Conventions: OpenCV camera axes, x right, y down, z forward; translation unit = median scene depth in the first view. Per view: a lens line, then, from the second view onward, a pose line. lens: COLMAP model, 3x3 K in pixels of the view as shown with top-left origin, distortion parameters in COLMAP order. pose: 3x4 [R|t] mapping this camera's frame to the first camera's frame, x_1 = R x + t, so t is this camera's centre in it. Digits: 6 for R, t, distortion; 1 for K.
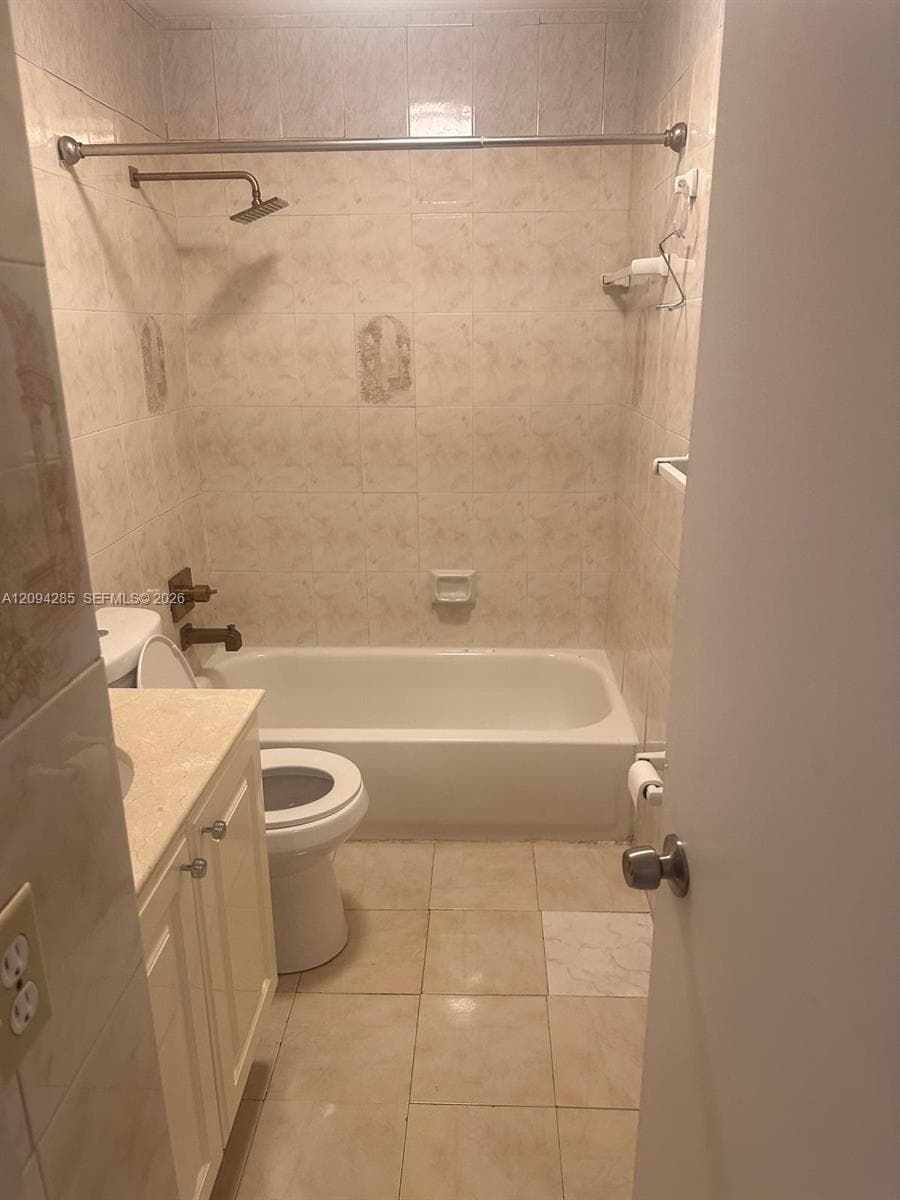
lens RADIAL K [[849.4, 0, 450.0], [0, 849.4, 600.0], [0, 0, 1]] dist [0.079843, -0.099639]
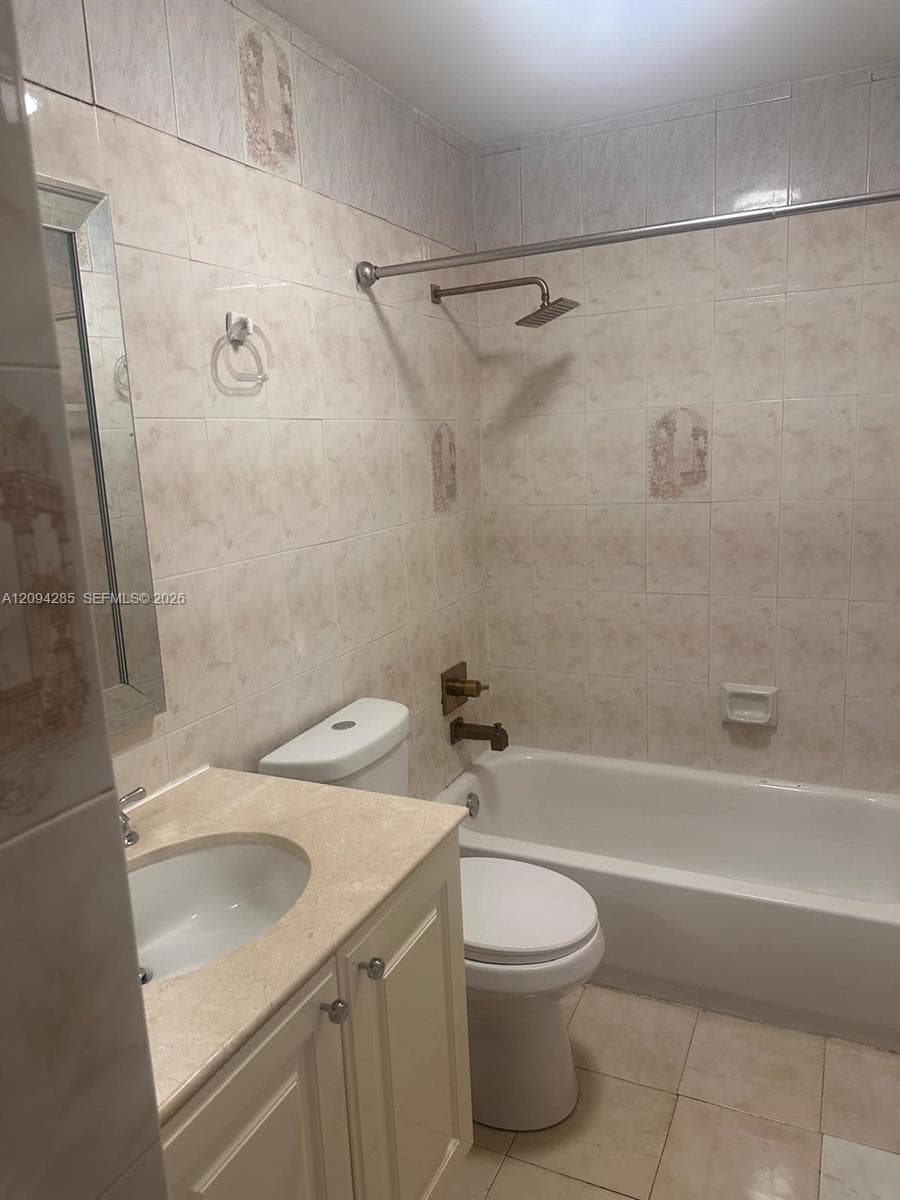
lens RADIAL K [[830.3, 0, 450.0], [0, 830.3, 600.0], [0, 0, 1]] dist [0.127824, -0.195448]
pose [[0.914110, 0.039439, -0.403545, 0.073520], [-0.081830, 0.992723, -0.088341, -0.022486], [0.397124, 0.113776, 0.910685, 0.089036]]
